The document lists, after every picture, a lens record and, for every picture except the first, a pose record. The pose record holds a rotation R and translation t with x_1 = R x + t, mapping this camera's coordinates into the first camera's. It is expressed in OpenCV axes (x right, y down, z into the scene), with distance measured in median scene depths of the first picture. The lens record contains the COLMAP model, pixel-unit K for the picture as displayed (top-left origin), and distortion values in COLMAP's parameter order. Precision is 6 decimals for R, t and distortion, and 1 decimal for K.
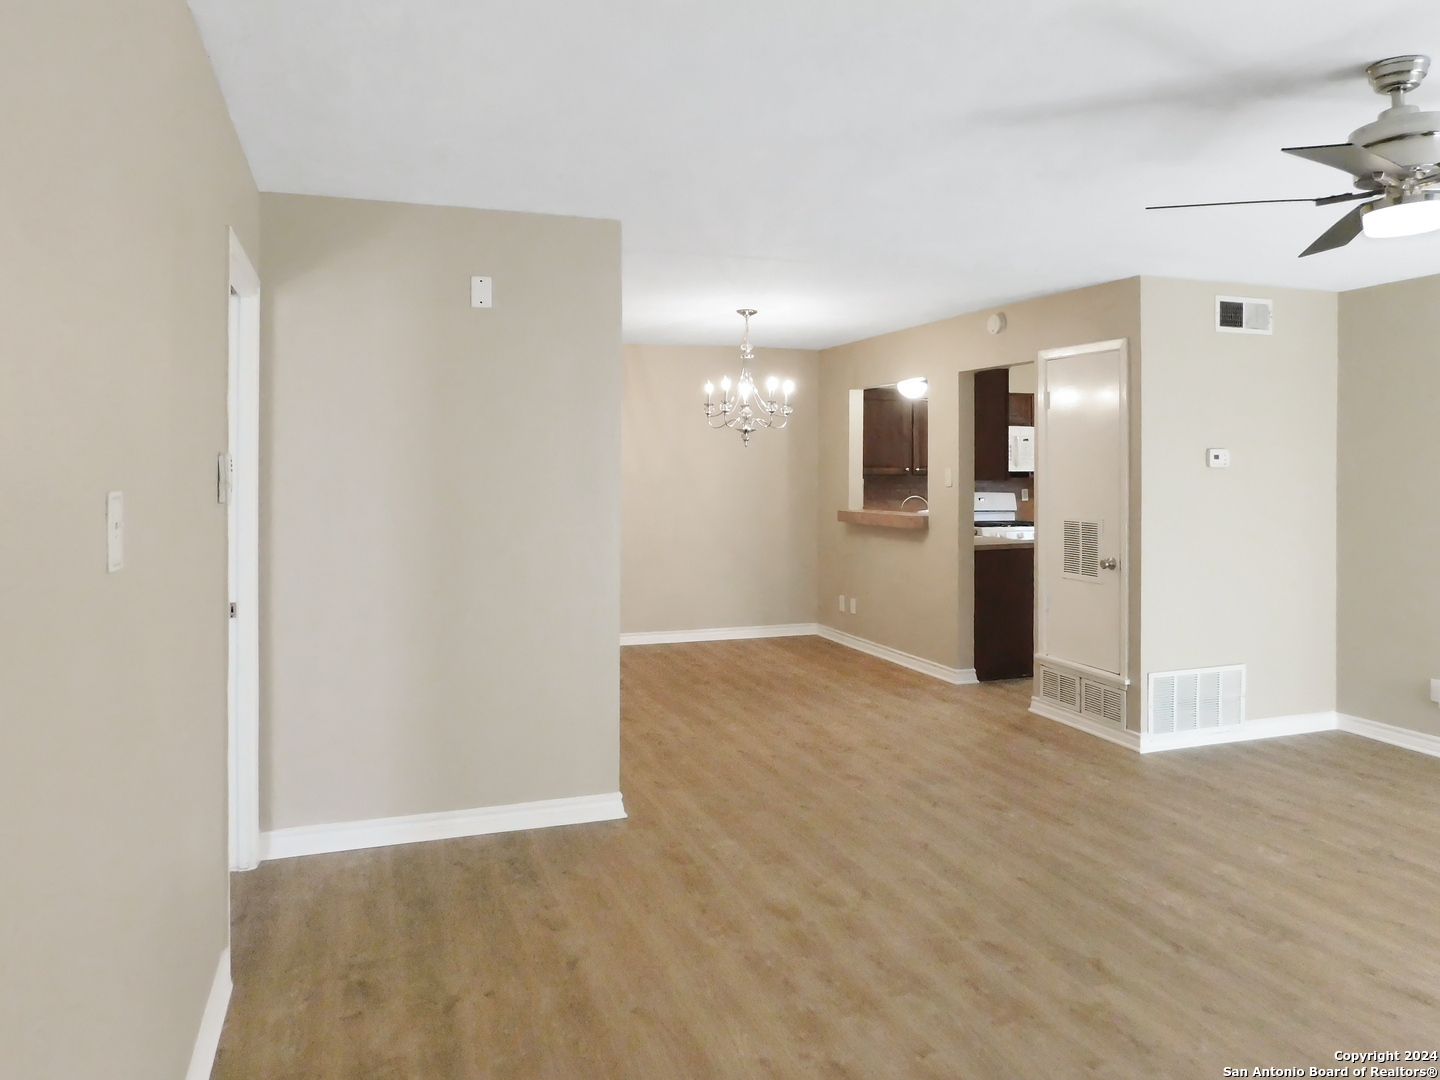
lens RADIAL K [[1018.5, 0, 720.0], [0, 1018.5, 461.3], [0, 0, 1]] dist [-0.030082, 0.005125]
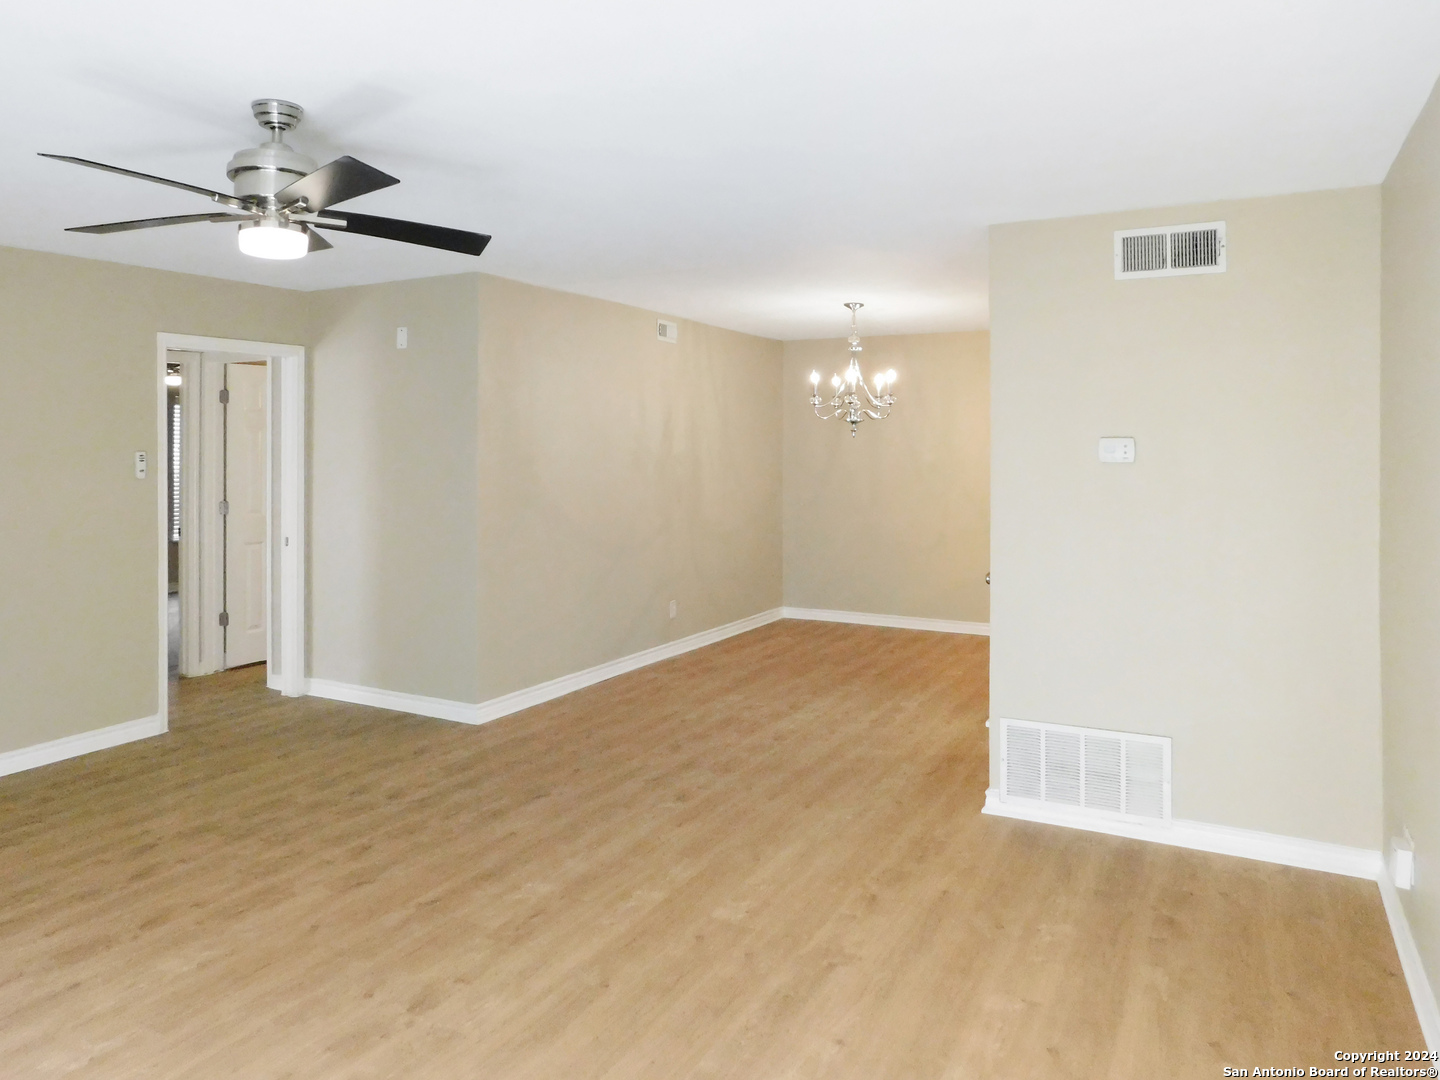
lens RADIAL K [[973.1, 0, 681.7], [0, 973.1, 438.6], [0, 0, 1]] dist [-0.039820, 0.002029]
pose [[0.659232, -0.008589, -0.751891, 0.725556], [0.003469, 0.999959, -0.008381, -0.006216], [0.751932, 0.002916, 0.659235, 0.261416]]
